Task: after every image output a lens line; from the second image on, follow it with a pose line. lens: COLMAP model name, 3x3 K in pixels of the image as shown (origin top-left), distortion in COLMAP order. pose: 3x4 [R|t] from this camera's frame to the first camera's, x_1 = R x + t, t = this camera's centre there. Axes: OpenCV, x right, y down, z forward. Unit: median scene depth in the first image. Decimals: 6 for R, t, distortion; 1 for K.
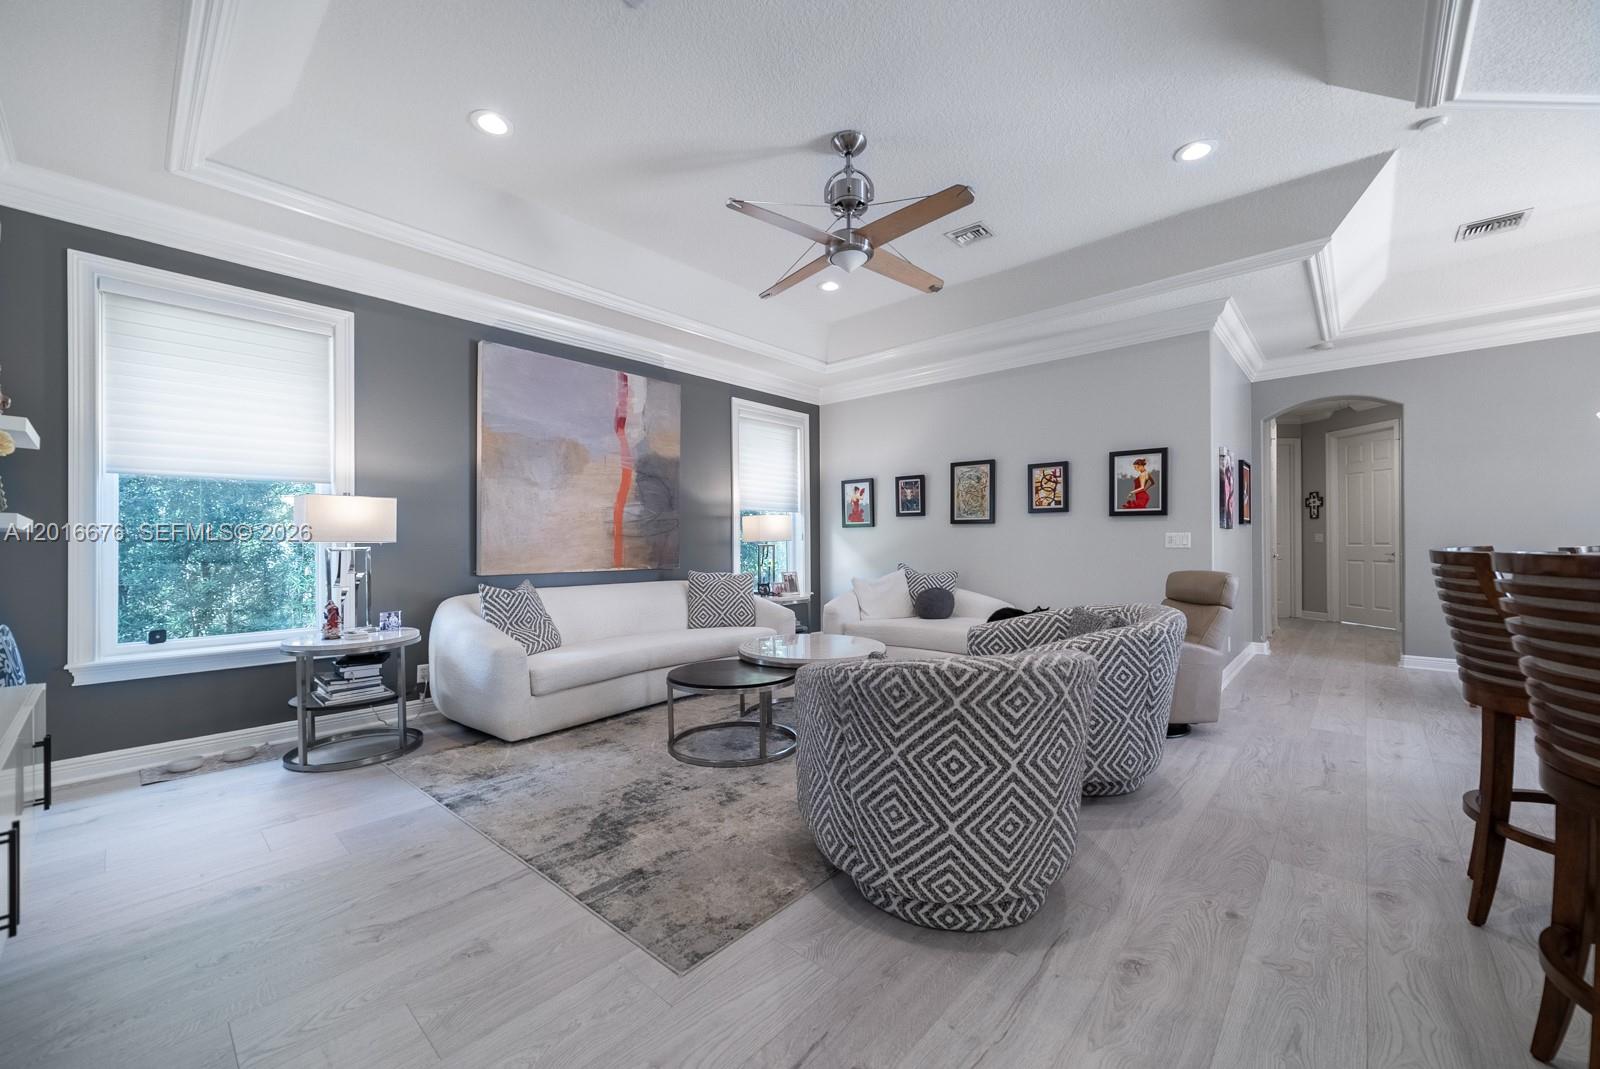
lens RADIAL K [[611.4, 0, 800.0], [0, 611.4, 534.5], [0, 0, 1]] dist [0.001424, 0.000166]
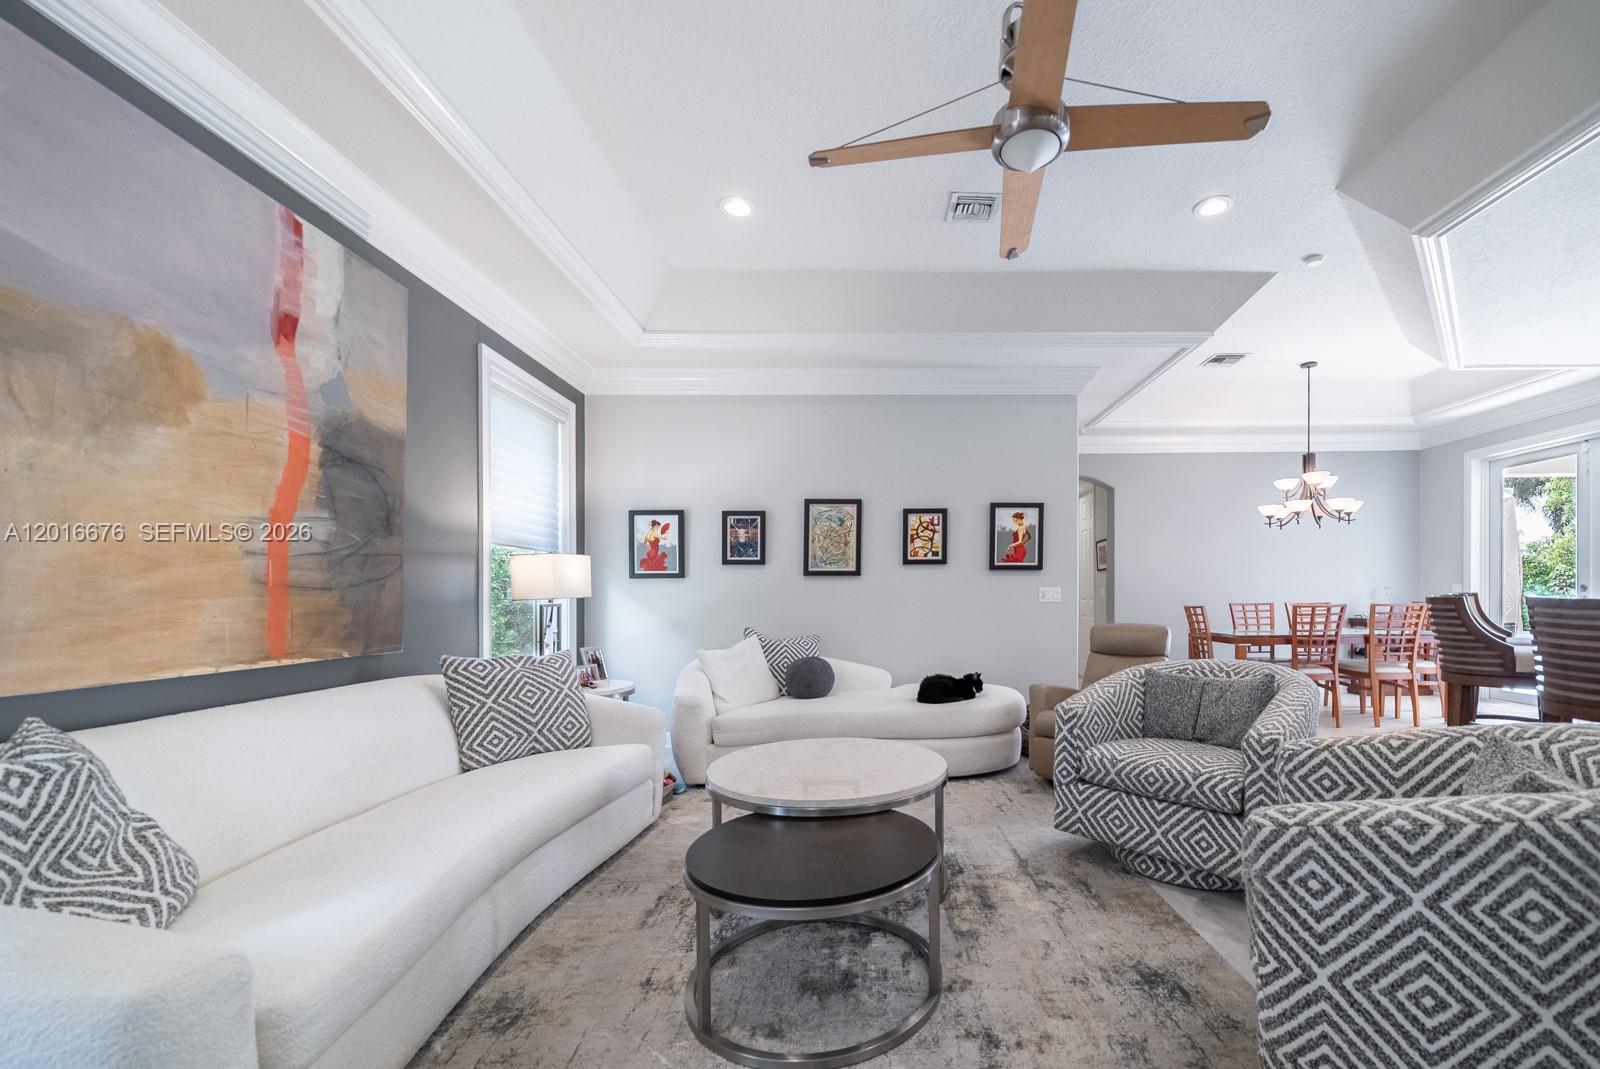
lens RADIAL K [[644.6, 0, 873.1], [0, 644.6, 587.5], [0, 0, 1]] dist [-0.000969, -0.000120]
pose [[0.731663, 0.007680, 0.681623, -0.285888], [-0.001902, 0.999956, -0.009225, 0.006206], [-0.681664, 0.005453, 0.731645, 0.365647]]
